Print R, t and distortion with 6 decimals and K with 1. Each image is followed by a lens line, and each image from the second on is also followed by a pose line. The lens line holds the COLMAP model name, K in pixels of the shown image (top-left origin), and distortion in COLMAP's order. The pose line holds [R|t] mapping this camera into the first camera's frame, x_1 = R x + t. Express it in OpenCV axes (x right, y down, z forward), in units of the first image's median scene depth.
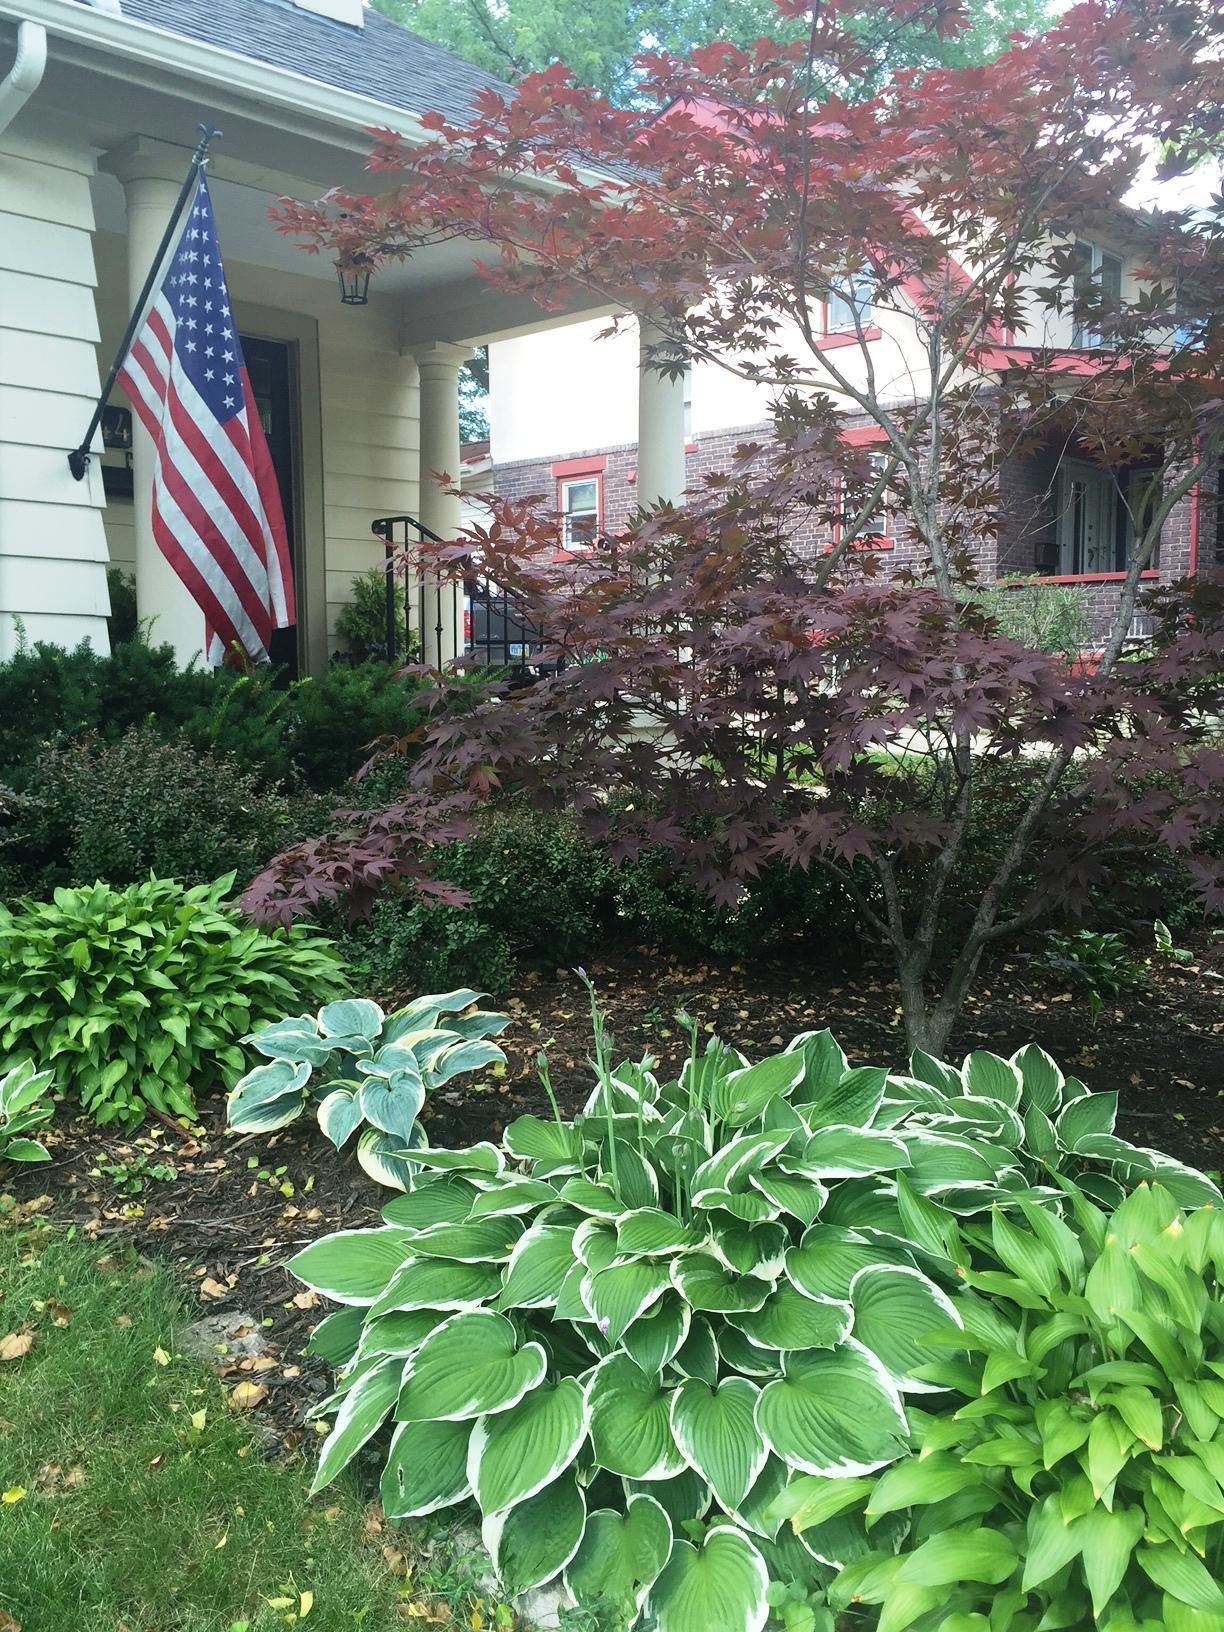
lens RADIAL K [[1478.7, 0, 611.1], [0, 1478.7, 848.8], [0, 0, 1]] dist [0.040103, -0.031358]
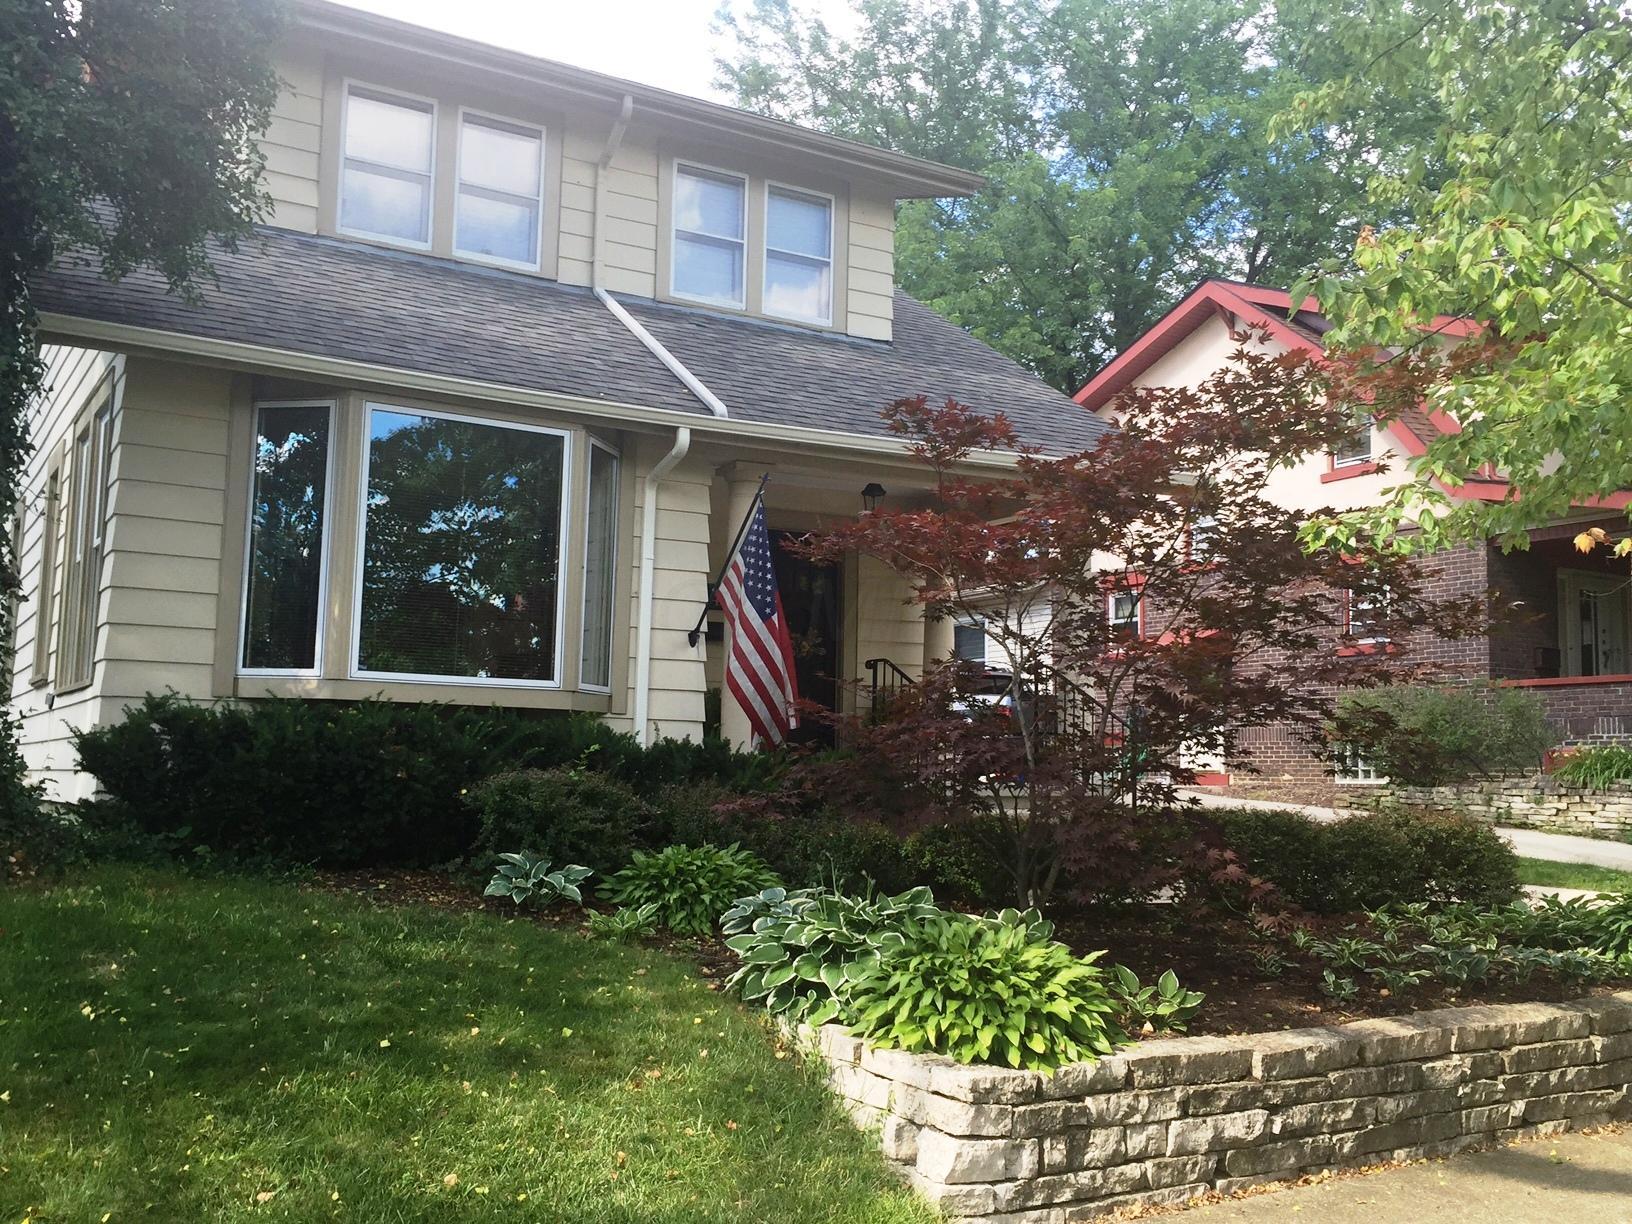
lens RADIAL K [[1577.7, 0, 816.7], [0, 1577.7, 611.5], [0, 0, 1]] dist [-0.013759, 0.000000]
pose [[0.962881, -0.011956, -0.269662, 0.343099], [-0.045401, 0.977612, -0.205457, 0.109257], [0.266081, 0.210074, 0.940781, -0.869821]]
